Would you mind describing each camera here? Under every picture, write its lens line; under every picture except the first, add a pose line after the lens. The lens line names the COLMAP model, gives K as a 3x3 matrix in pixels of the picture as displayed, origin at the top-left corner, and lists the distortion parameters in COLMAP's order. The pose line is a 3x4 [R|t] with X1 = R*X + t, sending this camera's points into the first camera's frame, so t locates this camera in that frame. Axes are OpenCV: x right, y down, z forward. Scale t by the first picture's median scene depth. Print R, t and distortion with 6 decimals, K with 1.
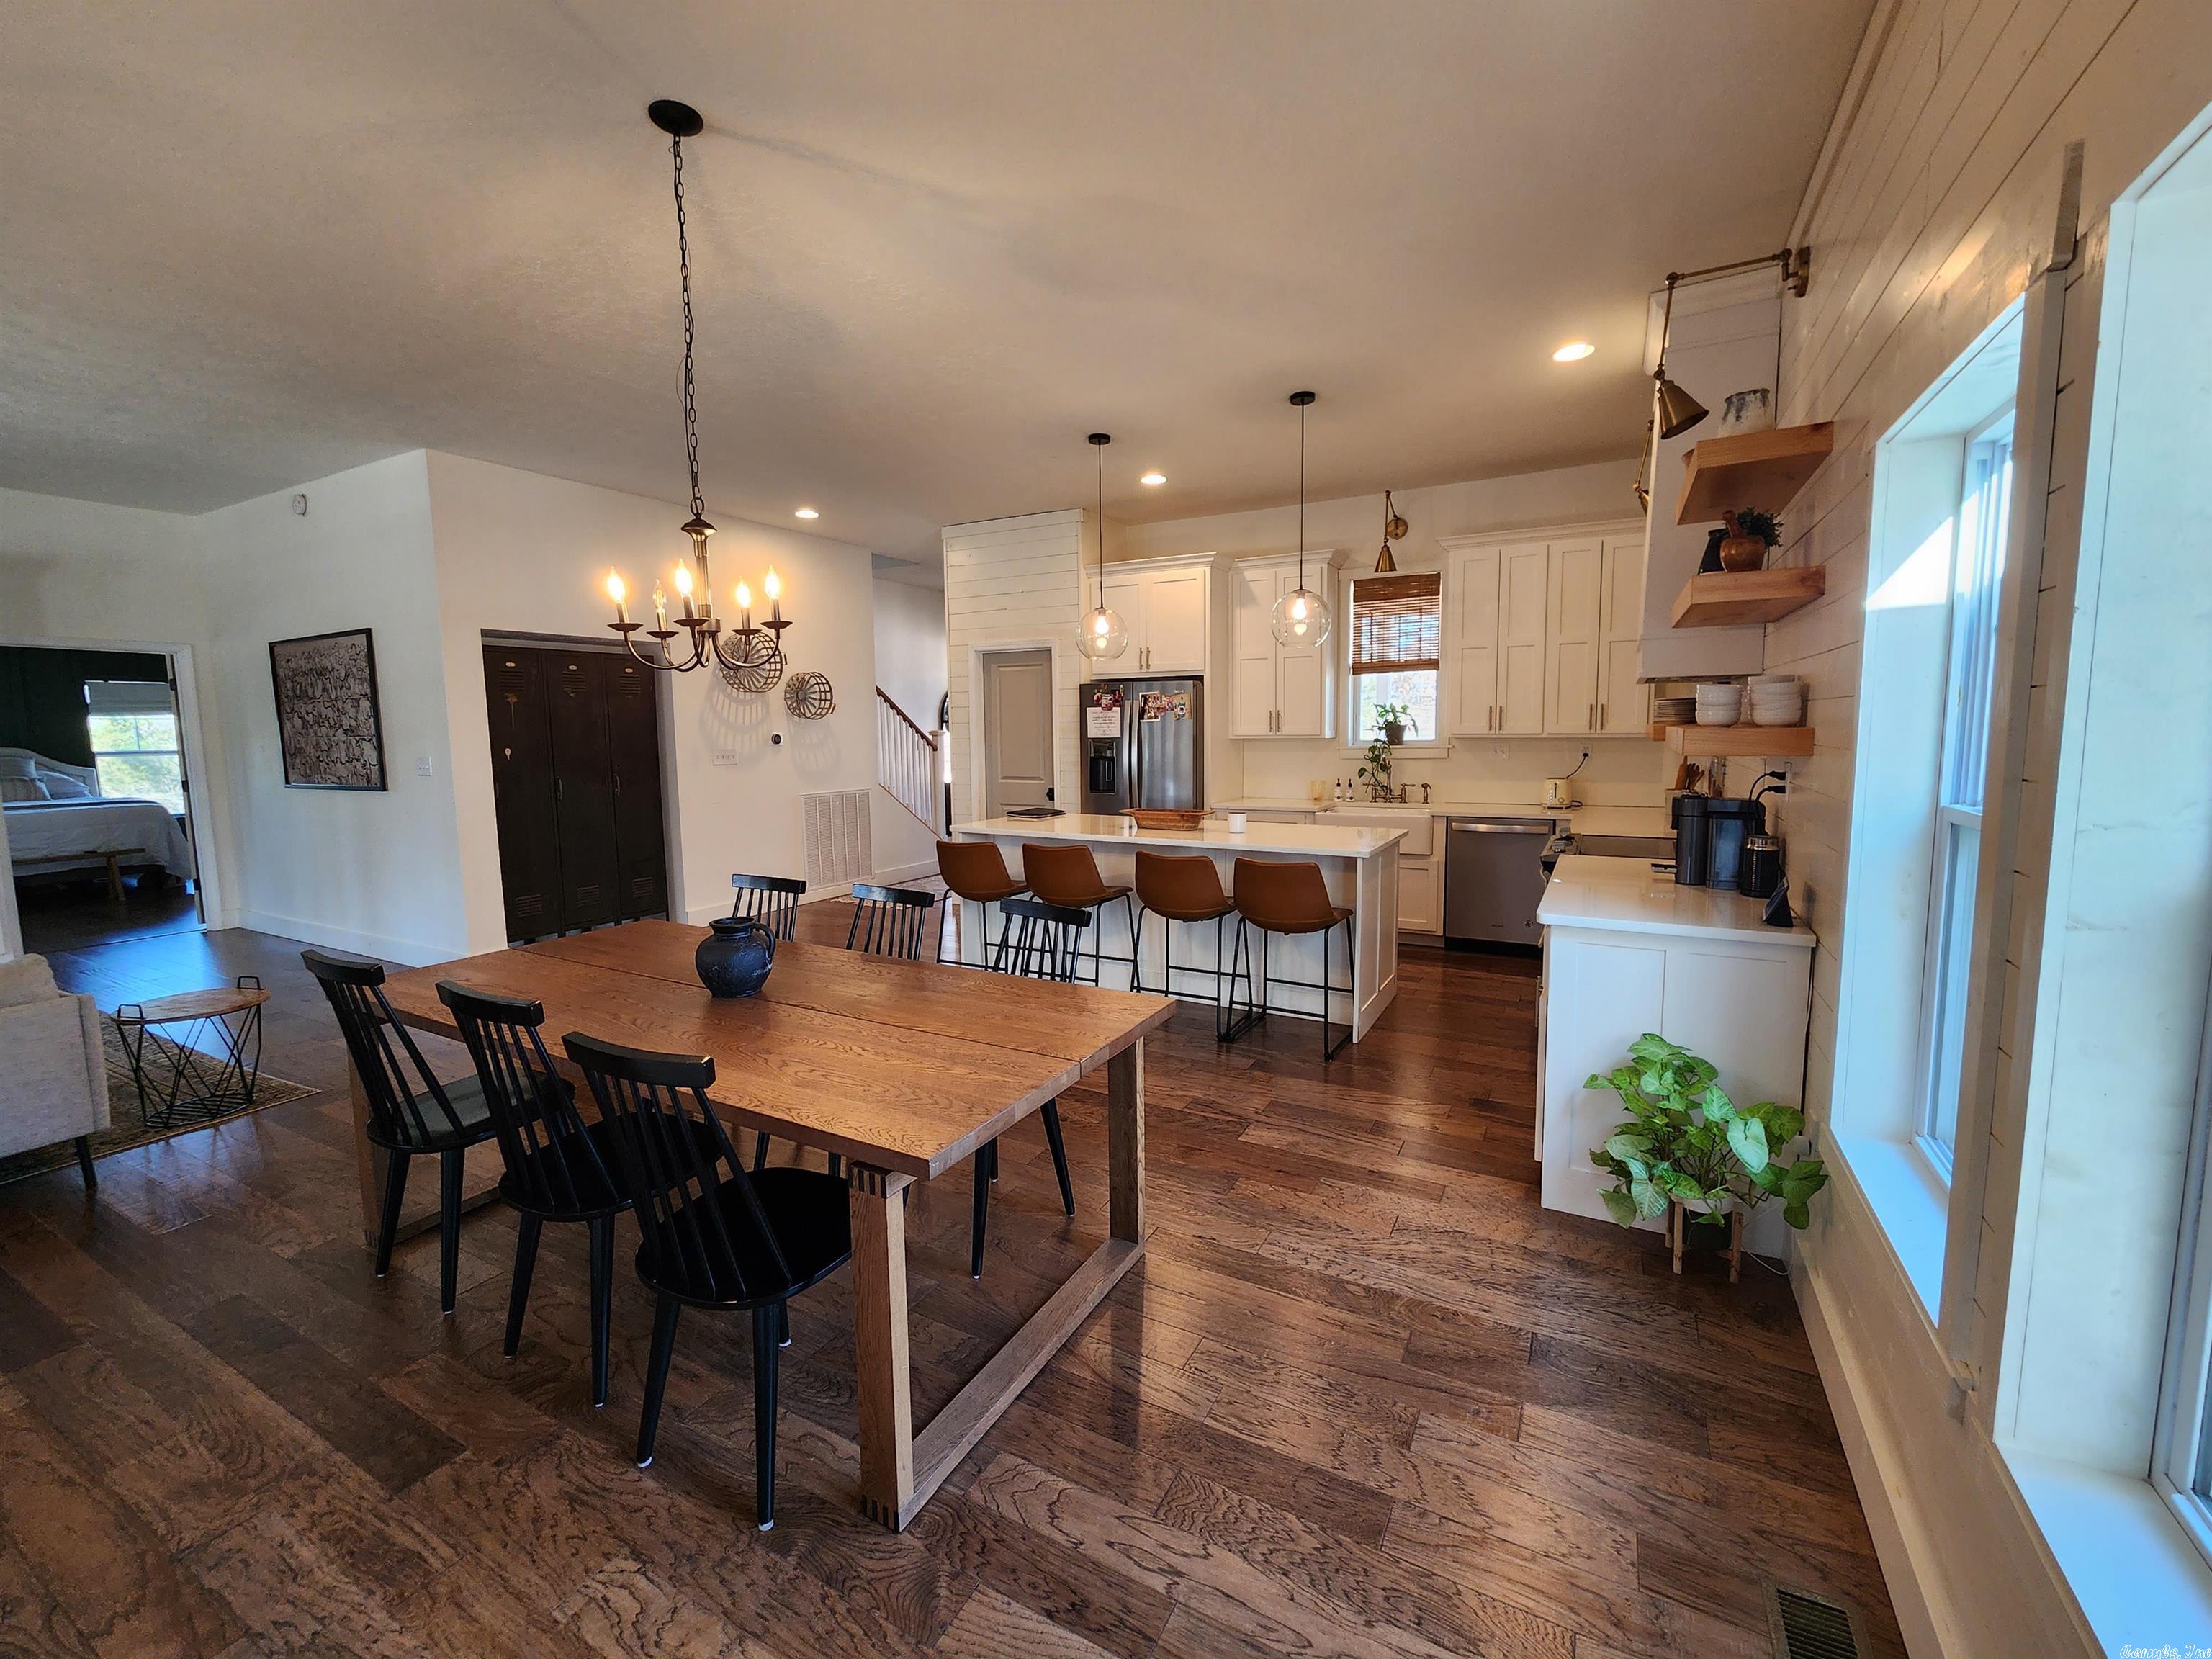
lens RADIAL K [[911.5, 0, 1119.3], [0, 911.5, 819.5], [0, 0, 1]] dist [0.000071, 0.000505]
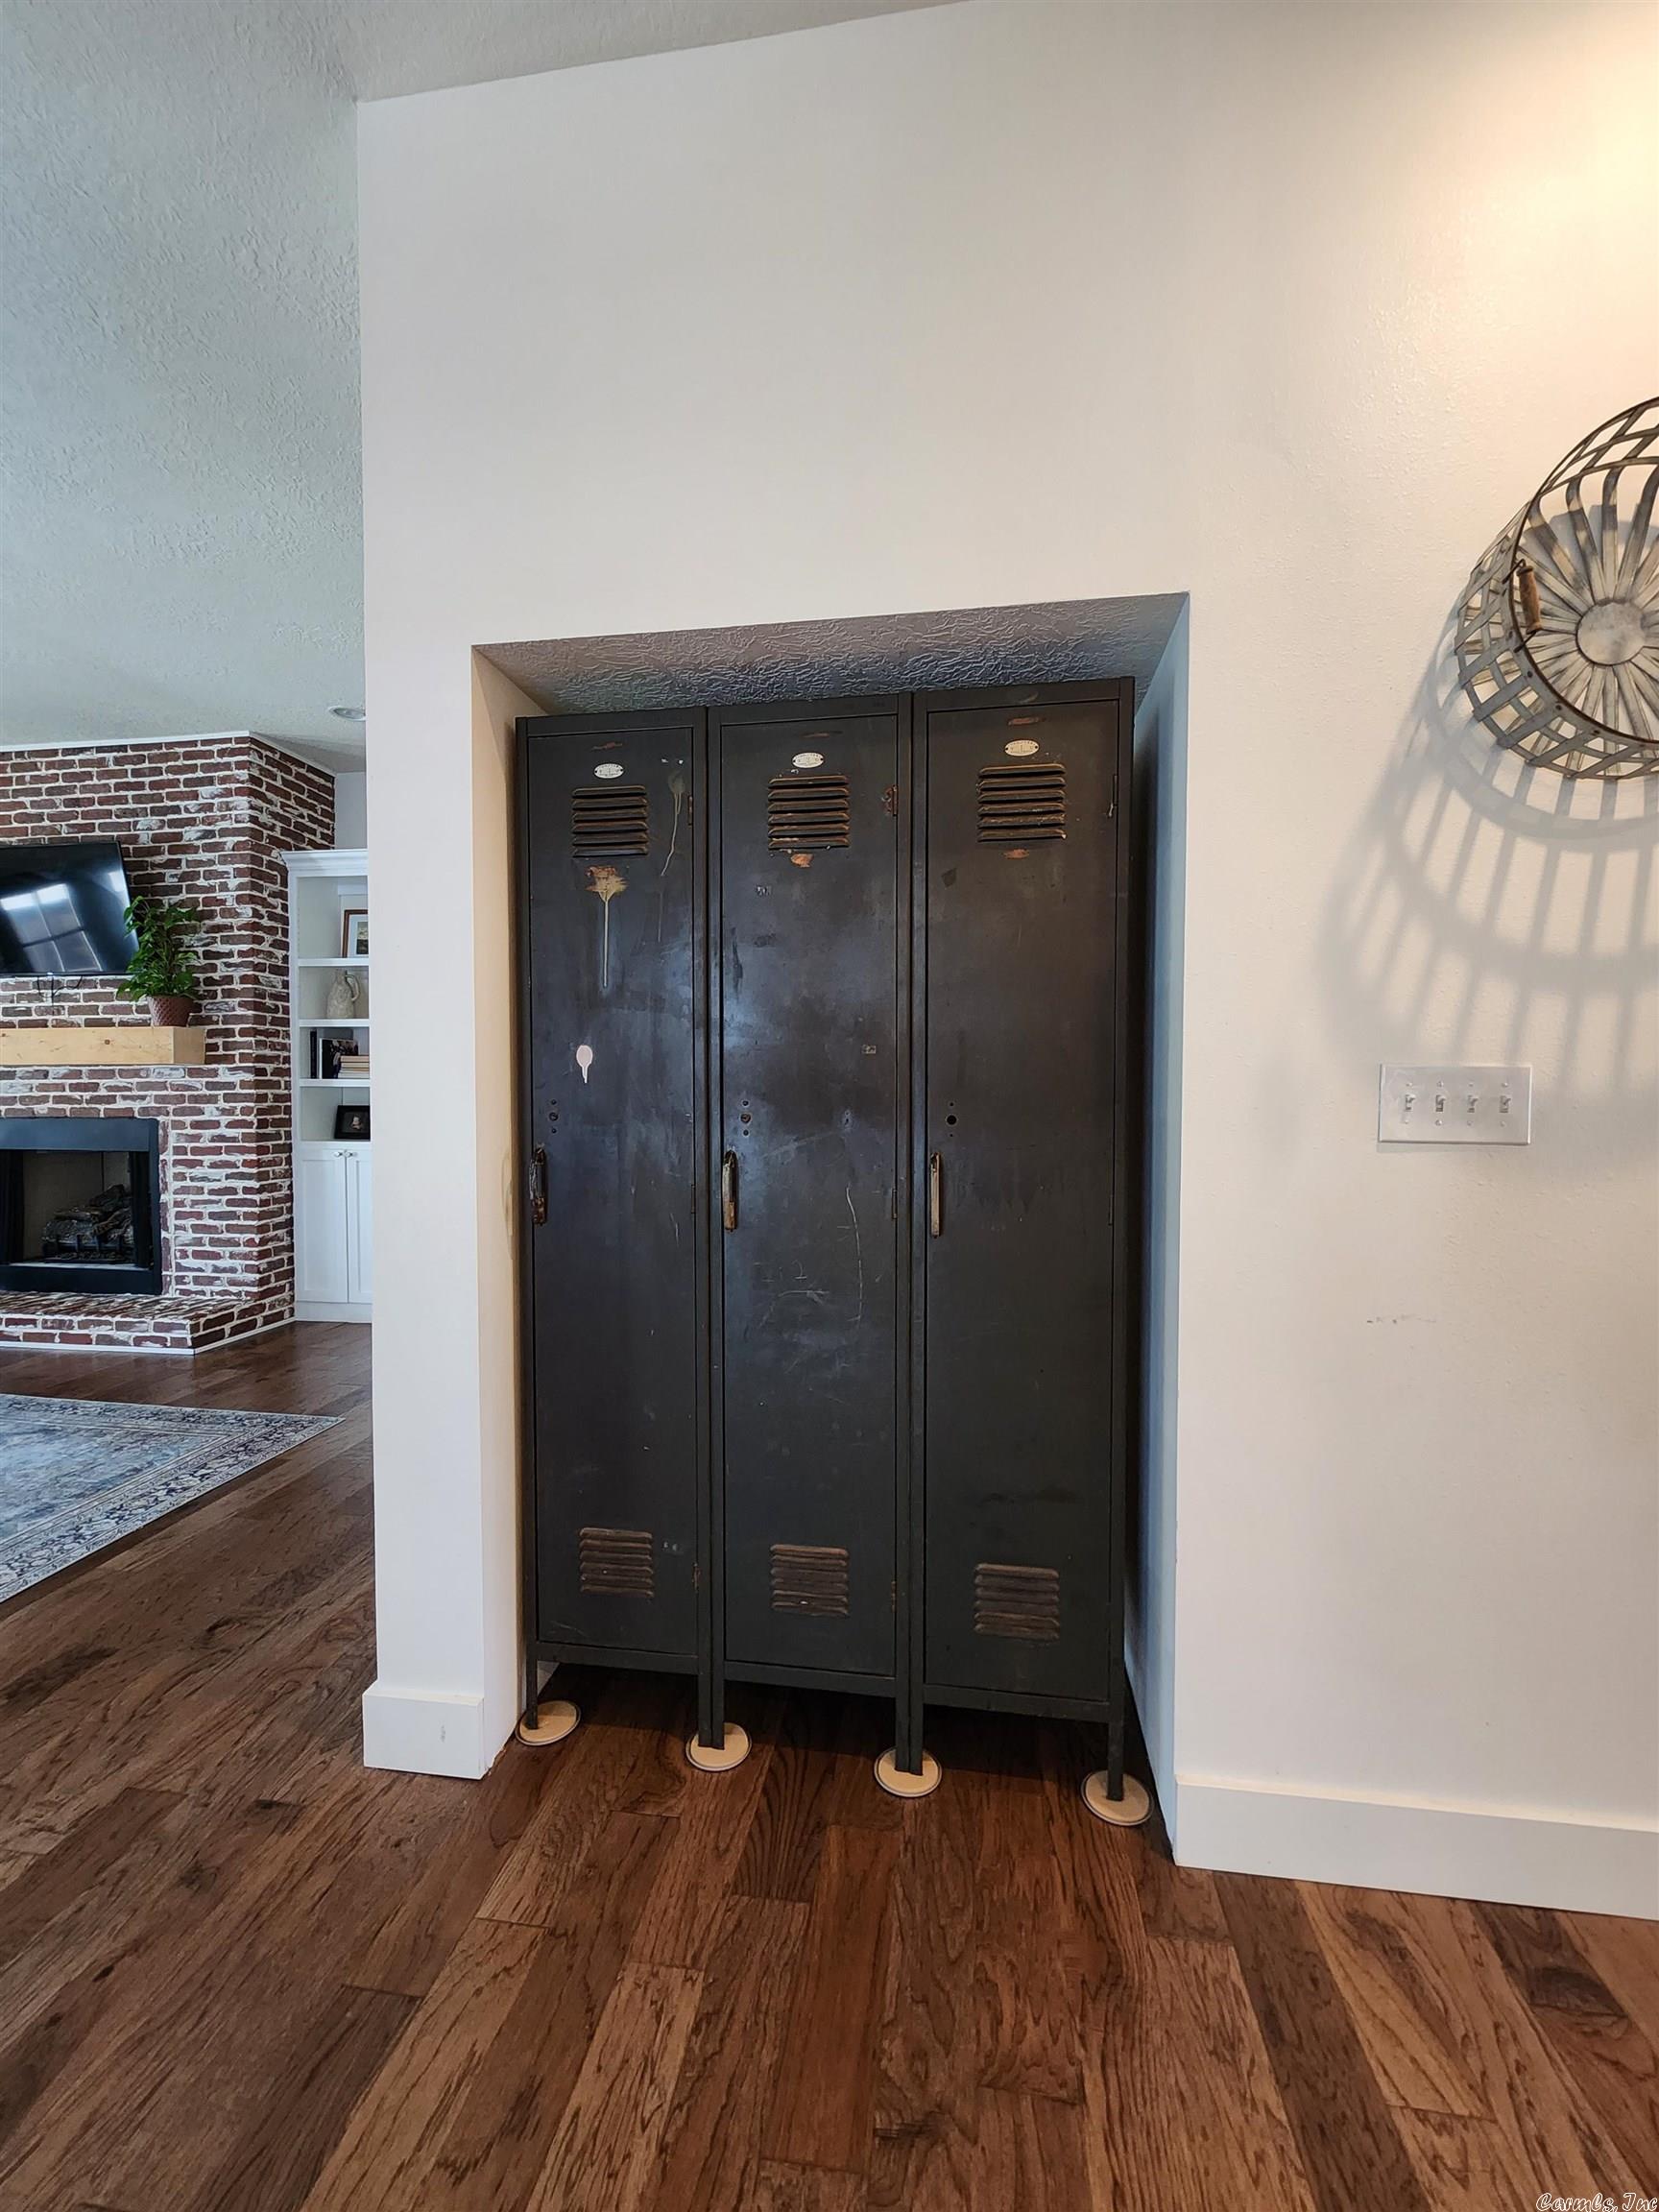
lens RADIAL K [[911.5, 0, 829.5], [0, 911.5, 1106.0], [0, 0, 1]] dist [0.000071, 0.000505]
pose [[0.346738, 0.038896, -0.937155, -0.341804], [-0.101151, 0.994864, 0.003866, -0.065409], [0.932492, 0.093454, 0.348891, 0.945691]]
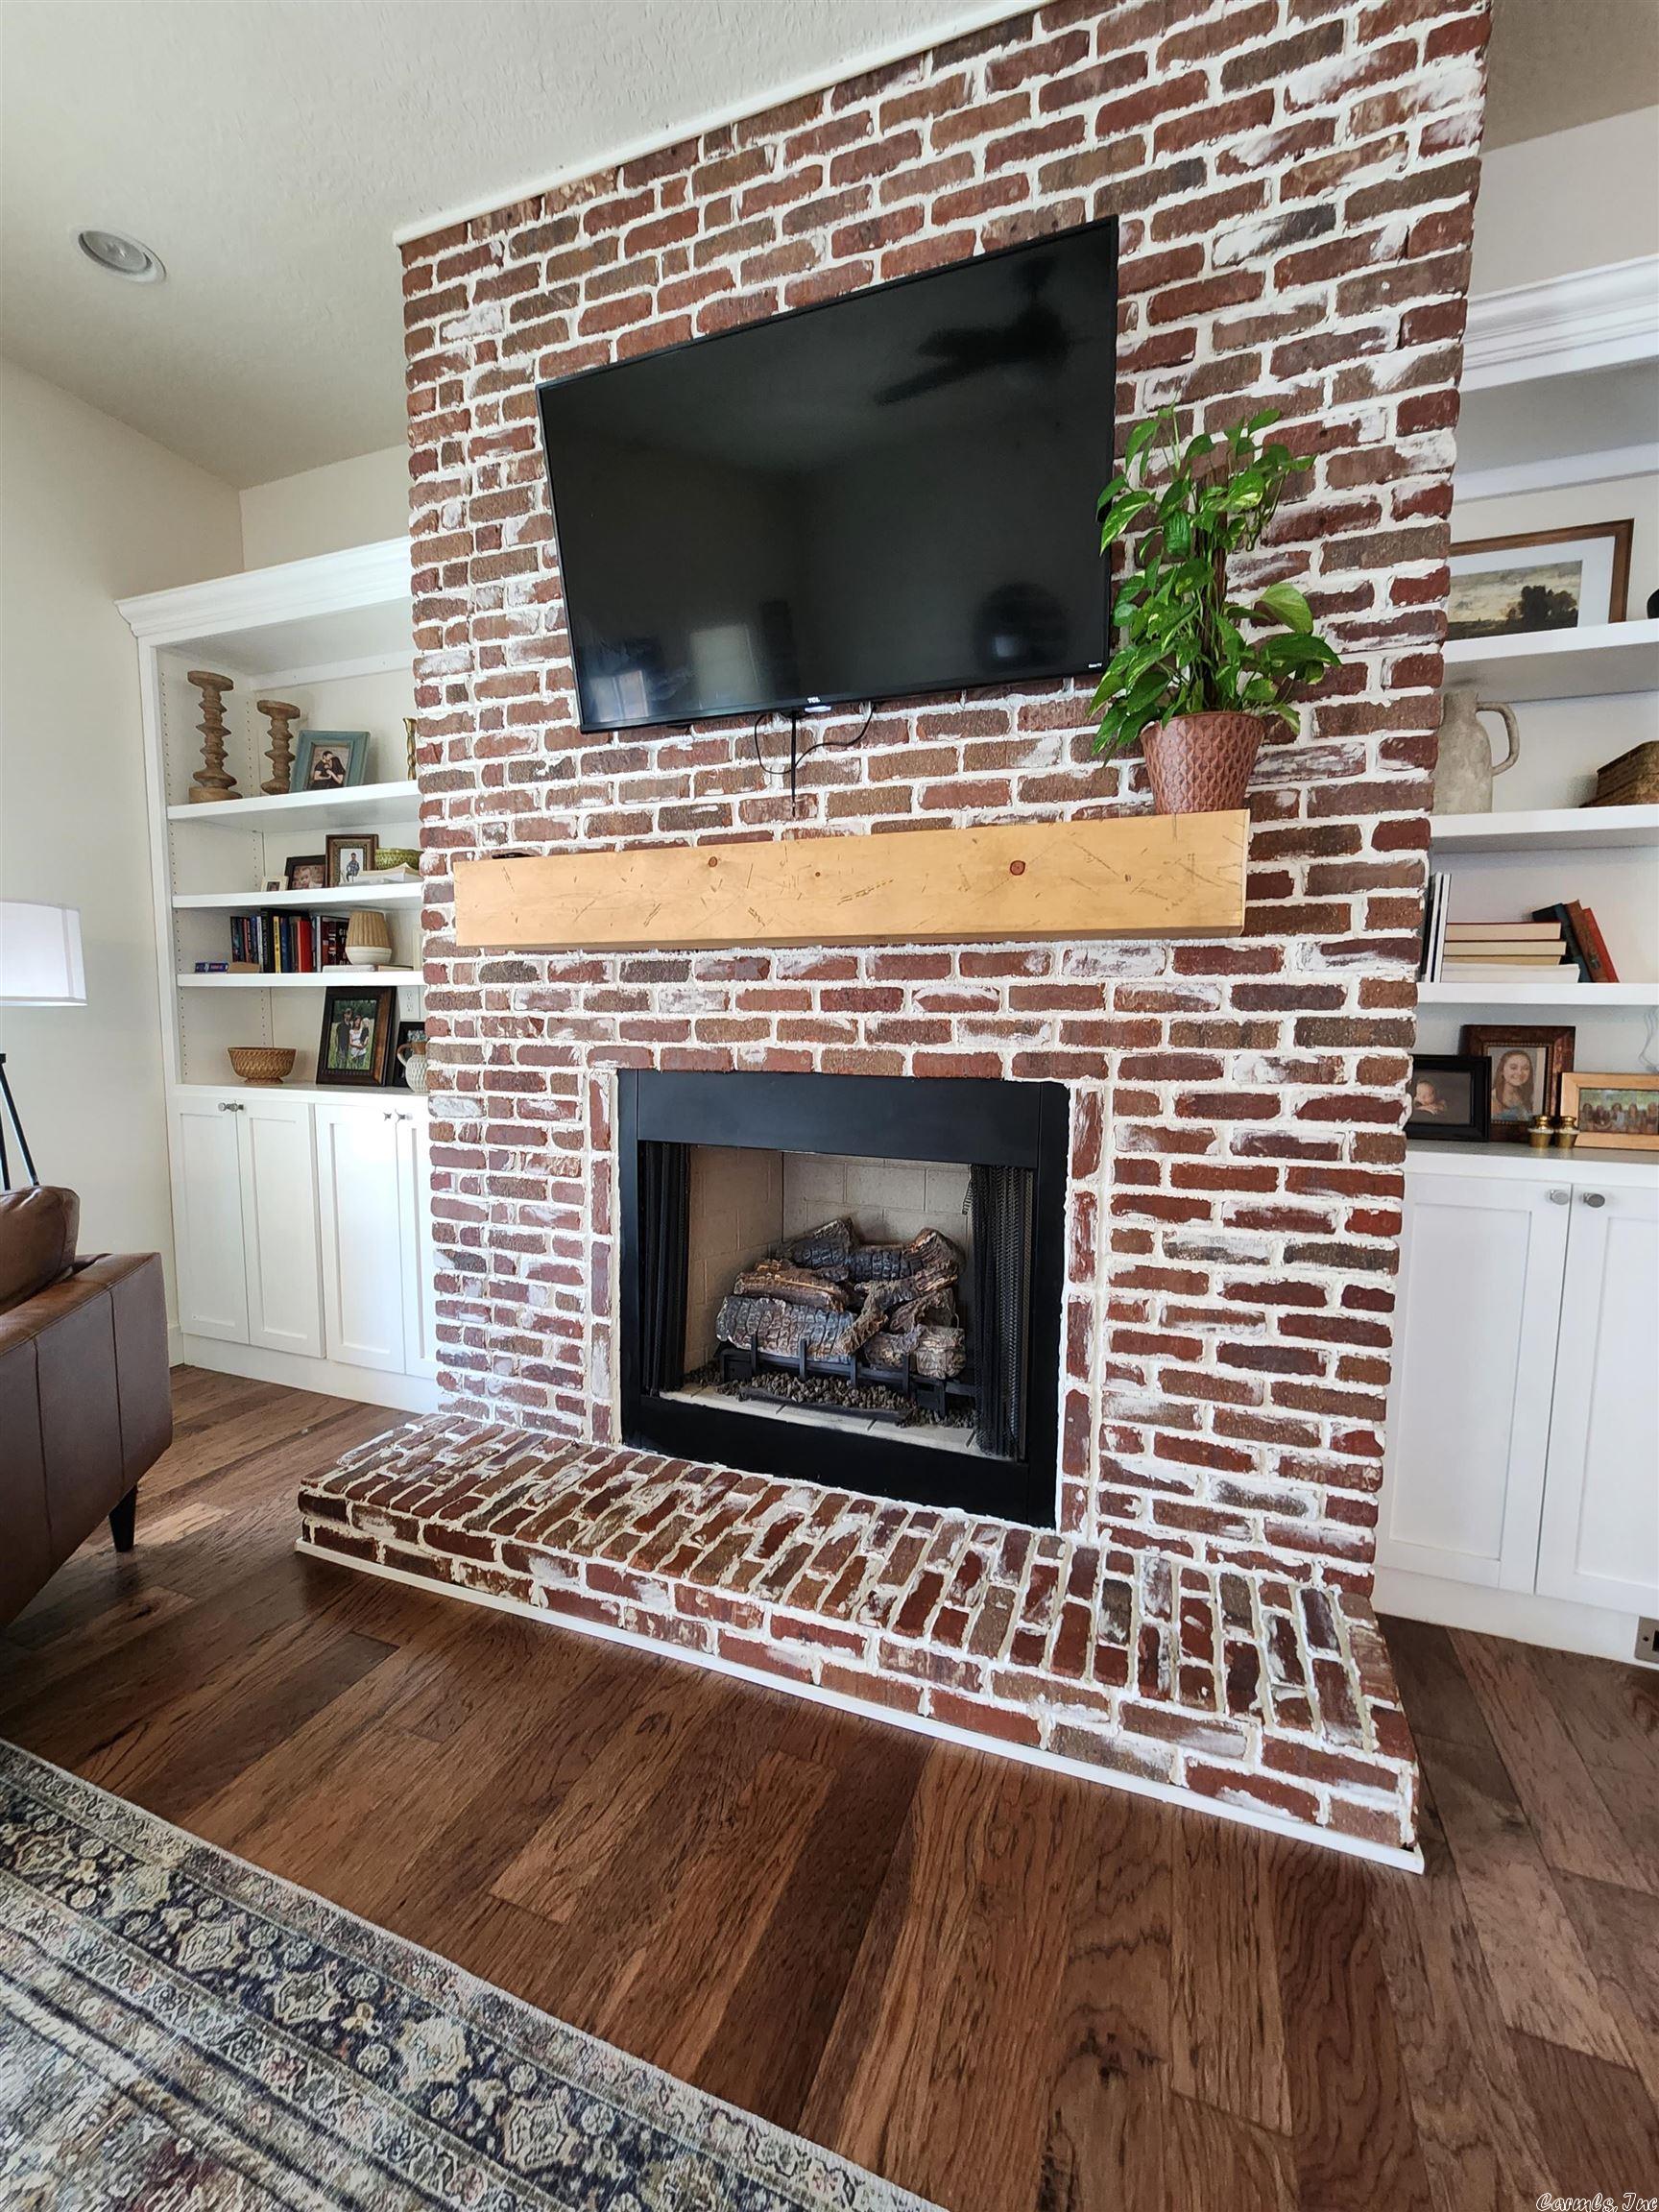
lens RADIAL K [[911.5, 0, 829.5], [0, 911.5, 1106.0], [0, 0, 1]] dist [0.000071, 0.000505]
pose [[0.134208, 0.112645, -0.984530, -1.012803], [-0.114574, 0.988619, 0.097494, -0.004420], [0.984307, 0.099717, 0.145587, 0.551600]]
